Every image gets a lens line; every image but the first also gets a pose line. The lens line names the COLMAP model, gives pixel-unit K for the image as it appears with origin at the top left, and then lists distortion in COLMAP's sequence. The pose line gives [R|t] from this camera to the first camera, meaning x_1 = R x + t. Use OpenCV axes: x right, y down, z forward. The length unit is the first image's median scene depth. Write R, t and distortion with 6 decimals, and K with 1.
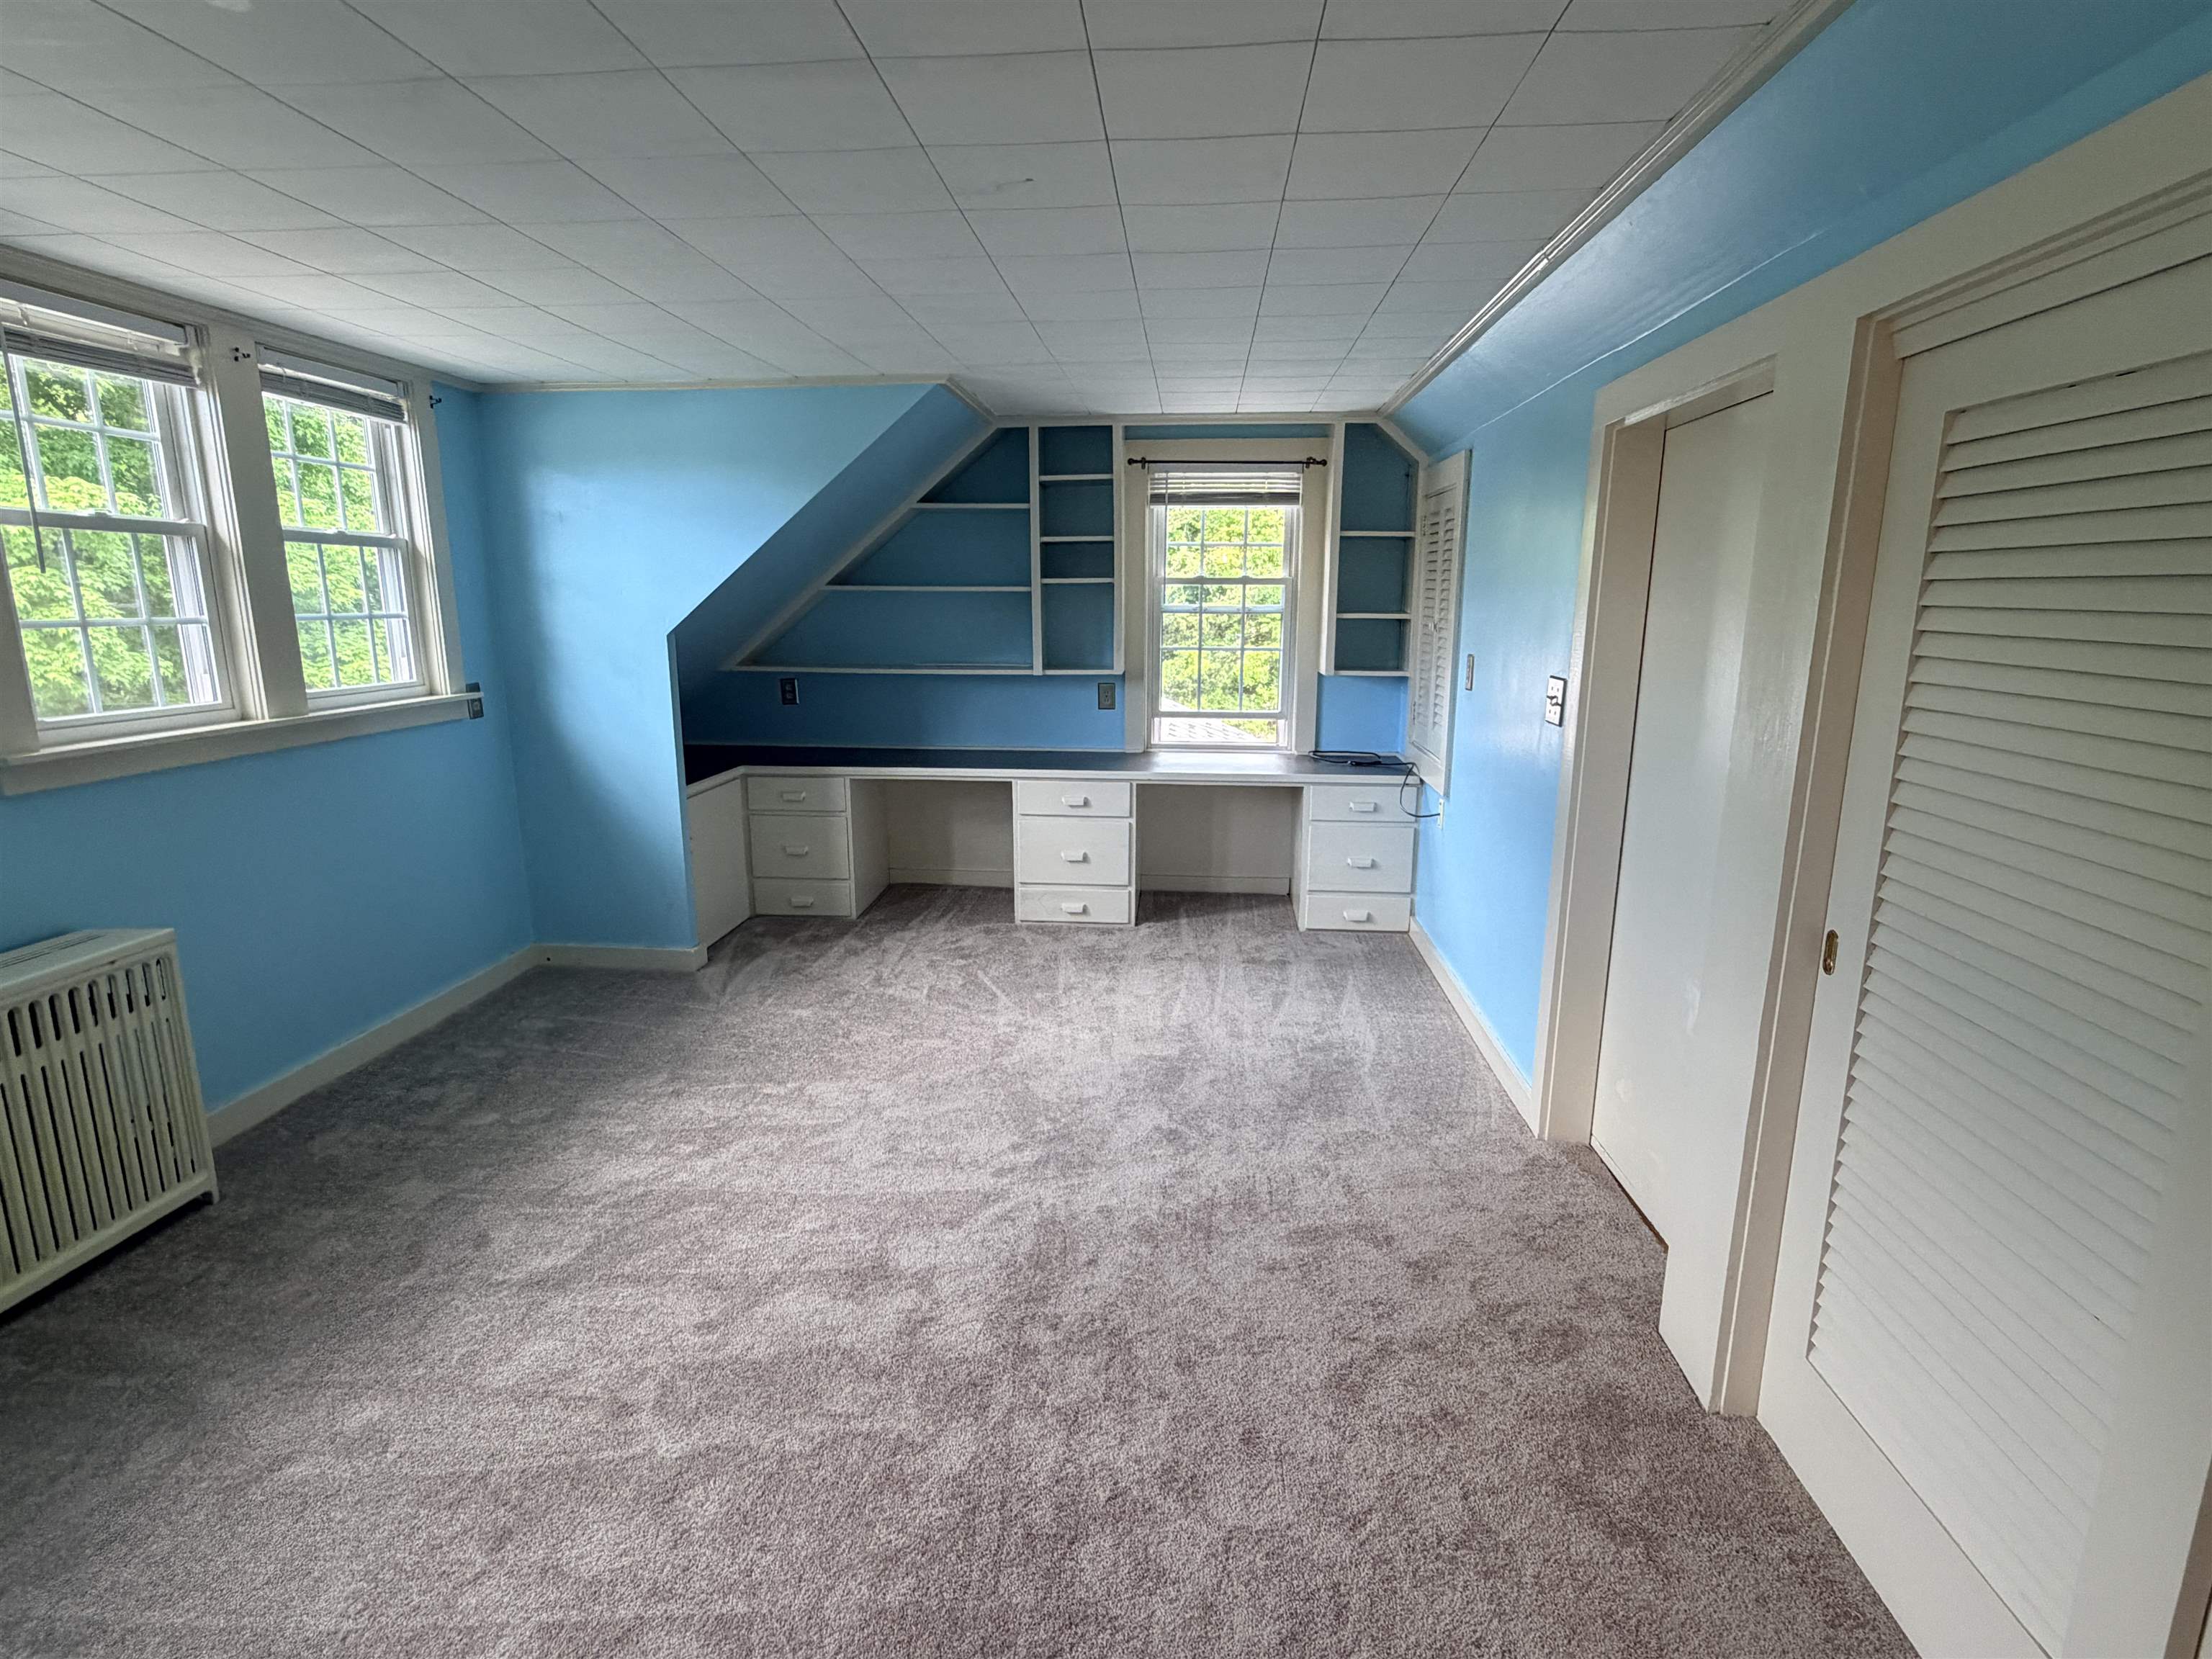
lens RADIAL K [[1127.9, 0, 1095.8], [0, 1127.9, 836.4], [0, 0, 1]] dist [0.000981, -0.000197]
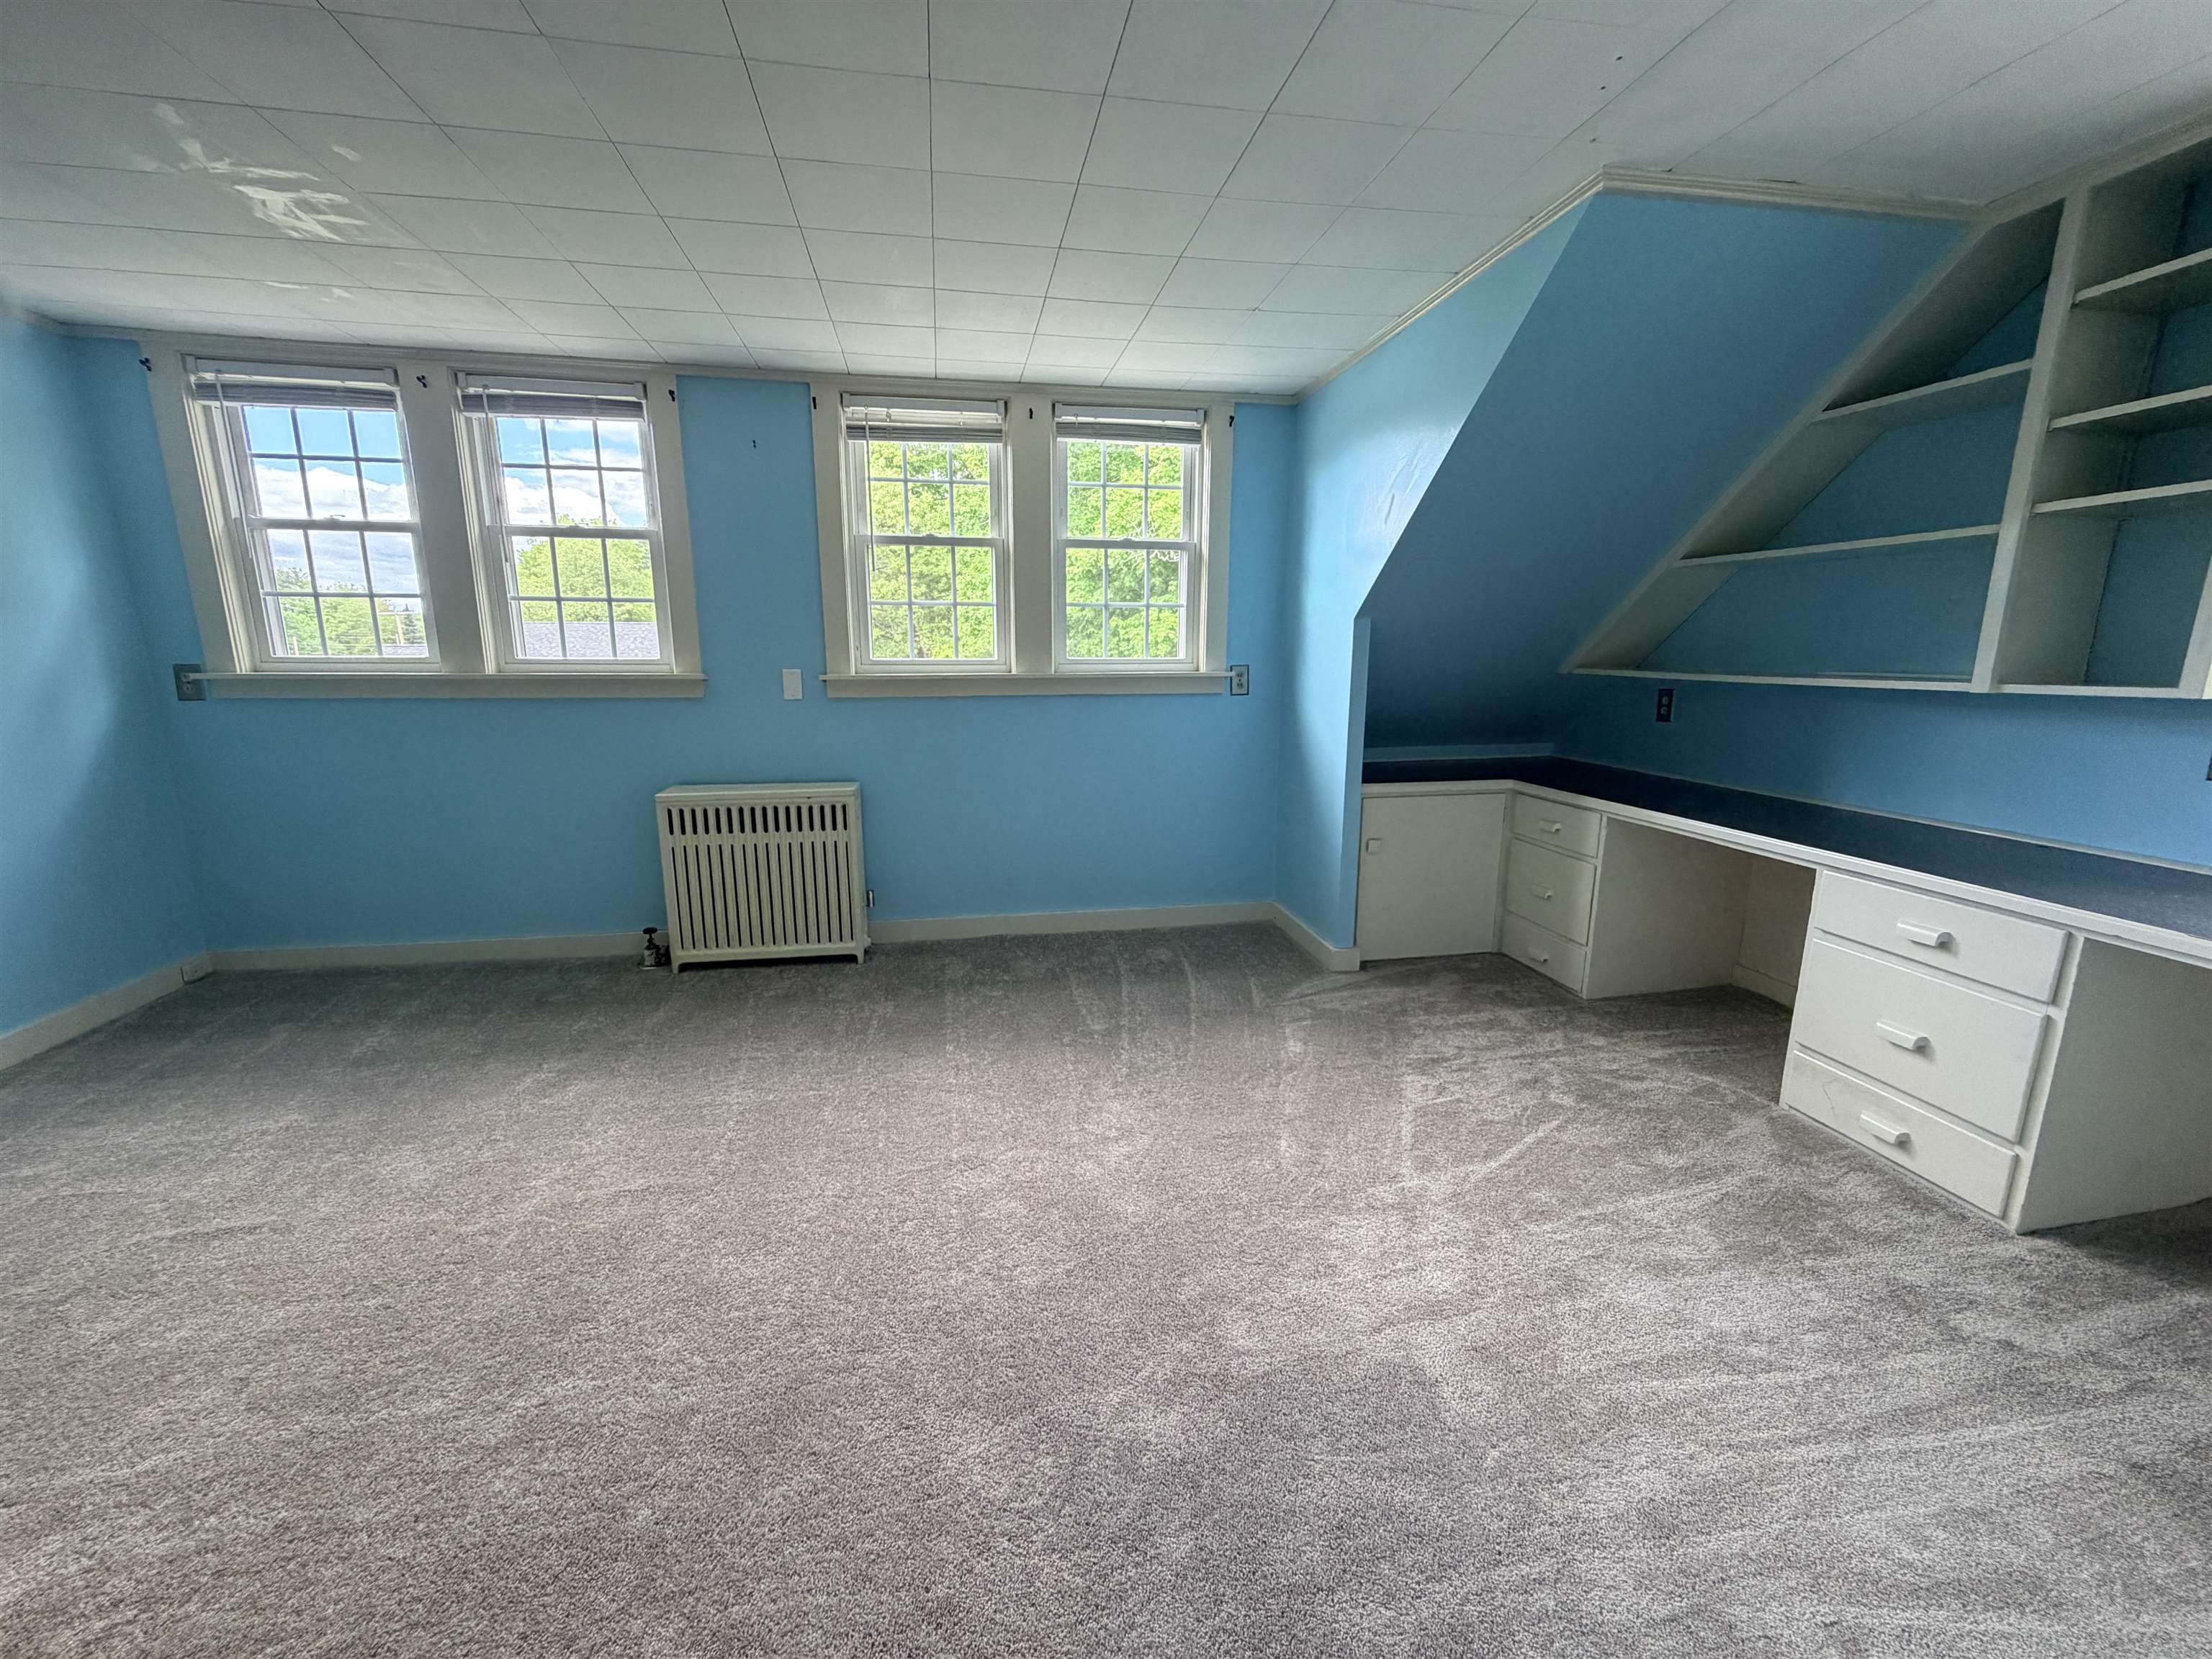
lens RADIAL K [[881.4, 0, 1098.4], [0, 881.4, 834.0], [0, 0, 1]] dist [0.000304, -0.000088]
pose [[0.257294, 0.196265, -0.946192, 0.263314], [-0.201510, 0.968529, 0.146103, -0.059919], [0.945089, 0.153075, 0.288746, 0.536872]]
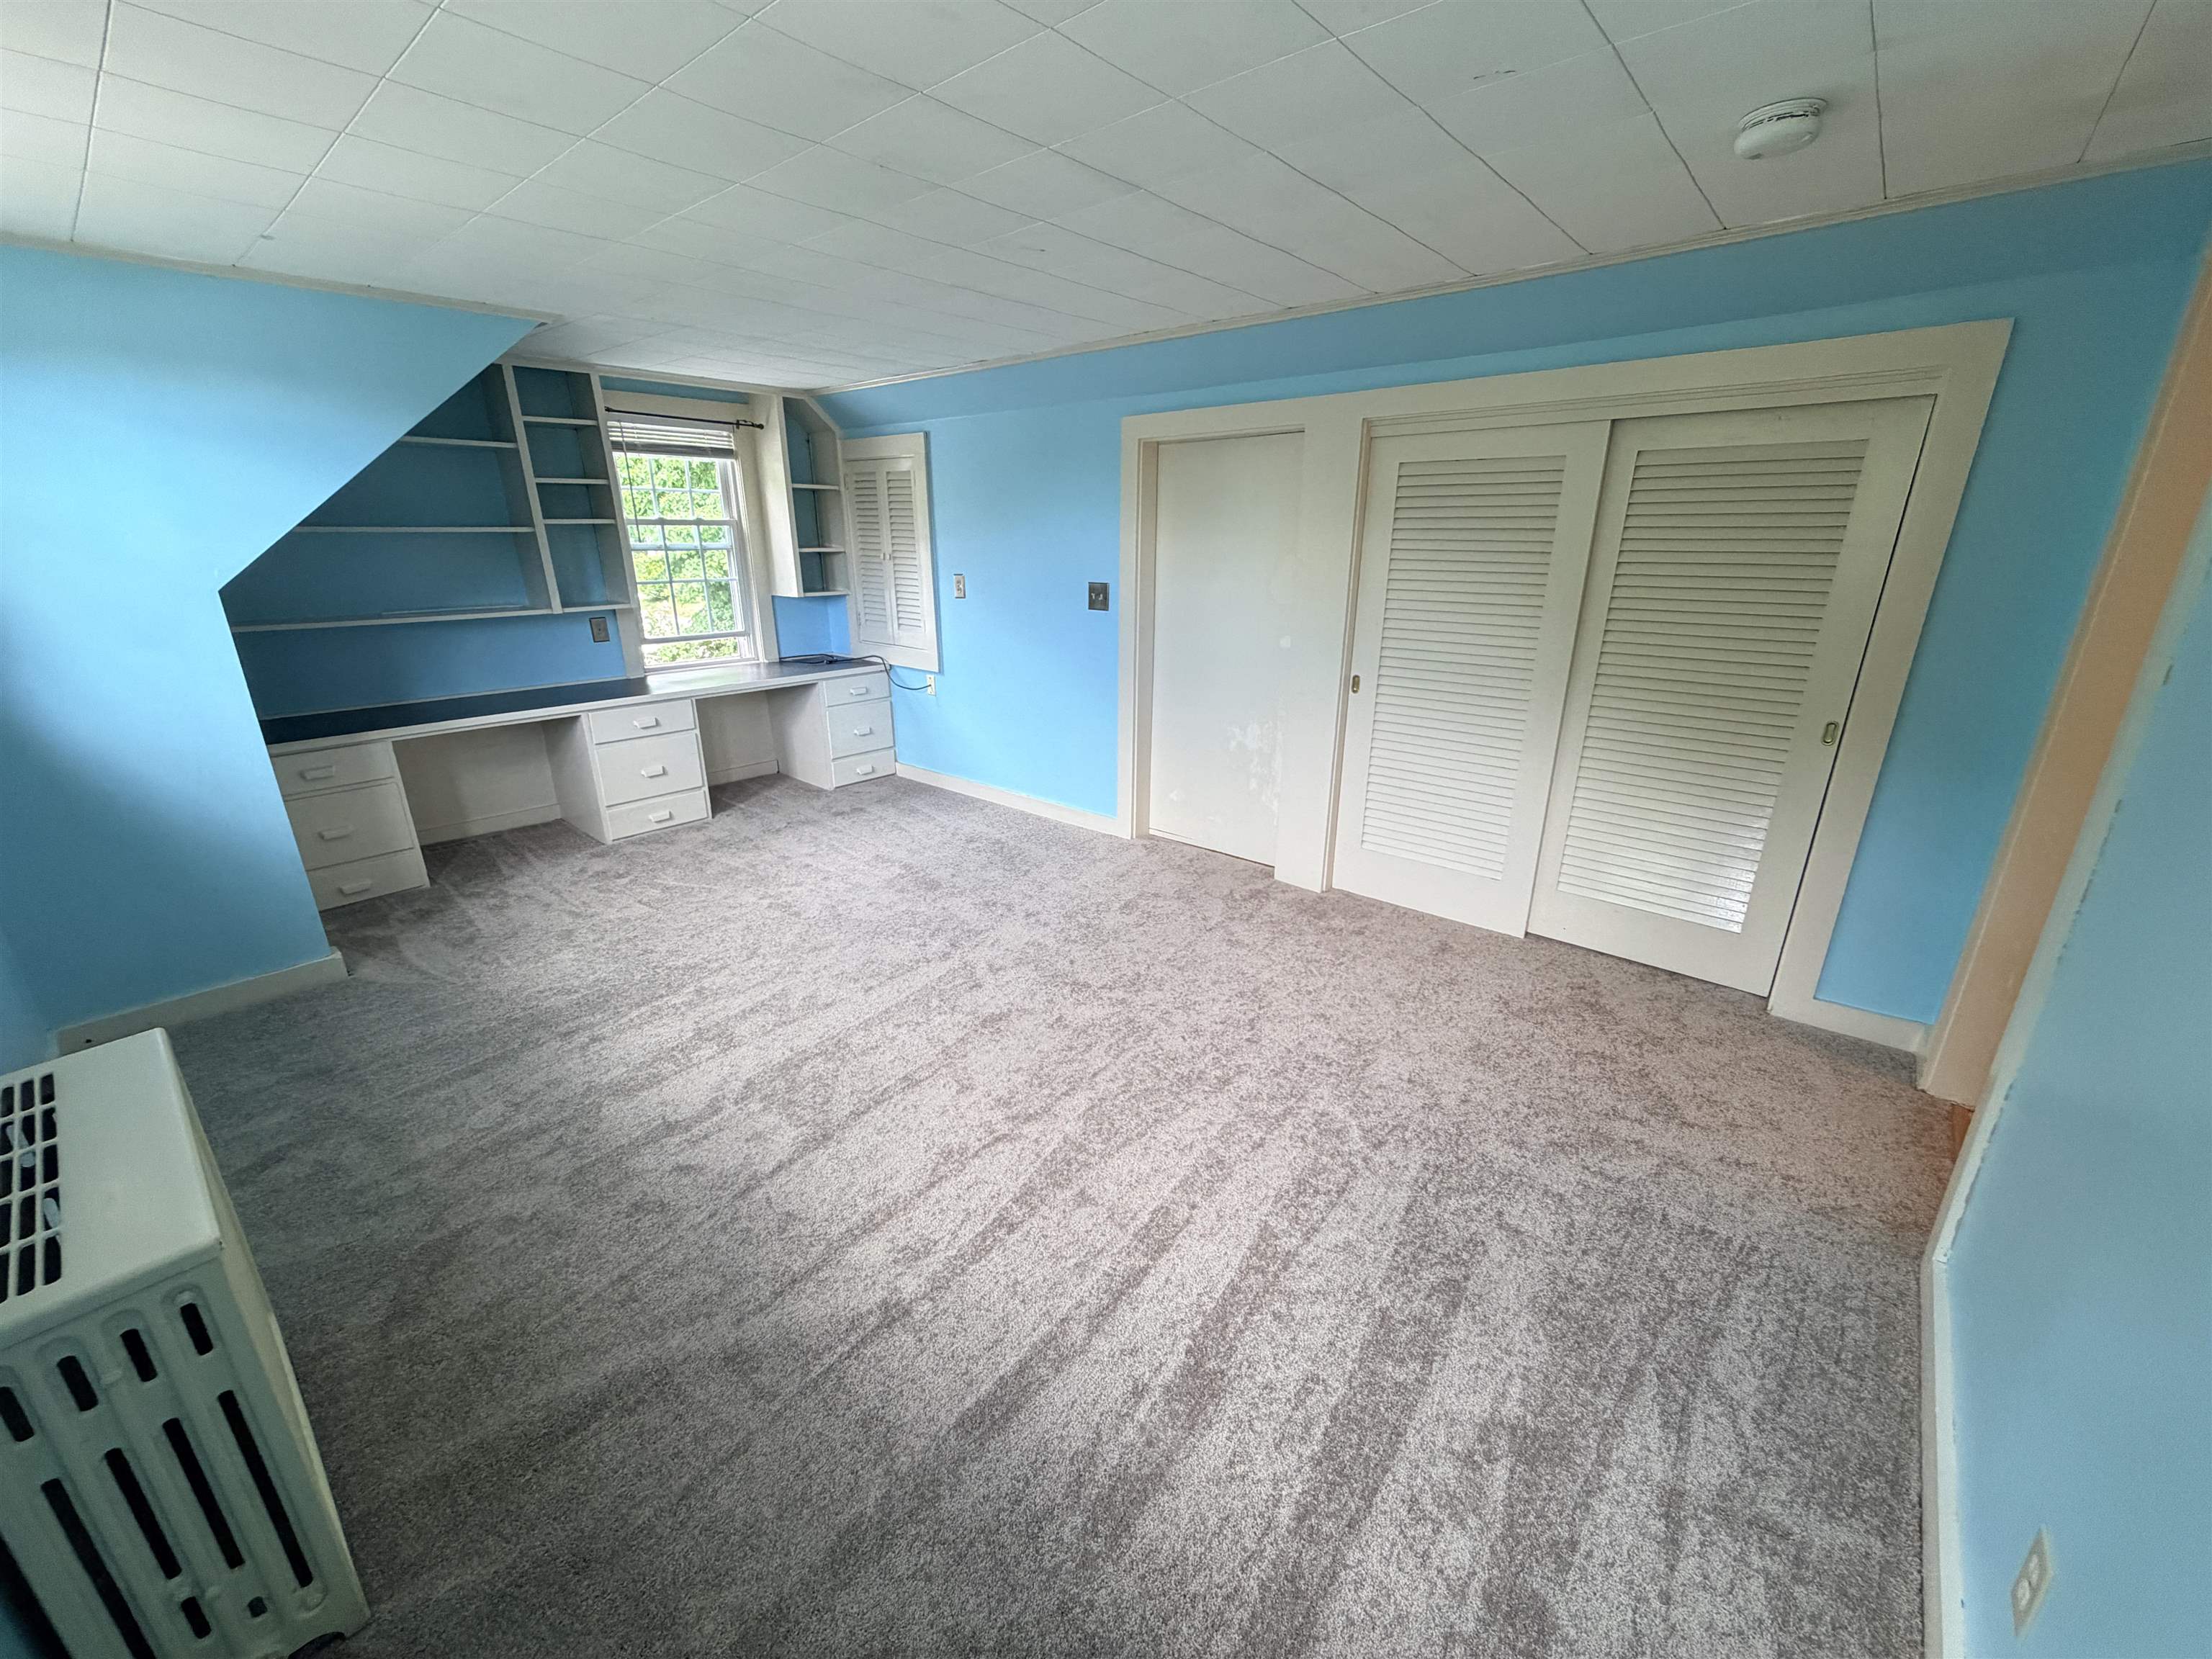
lens RADIAL K [[881.4, 0, 1098.4], [0, 881.4, 834.0], [0, 0, 1]] dist [0.000304, -0.000088]
pose [[0.590063, -0.265450, 0.762471, -0.469778], [0.171396, 0.964063, 0.202993, -0.026519], [-0.788955, 0.010906, 0.614355, 0.100144]]
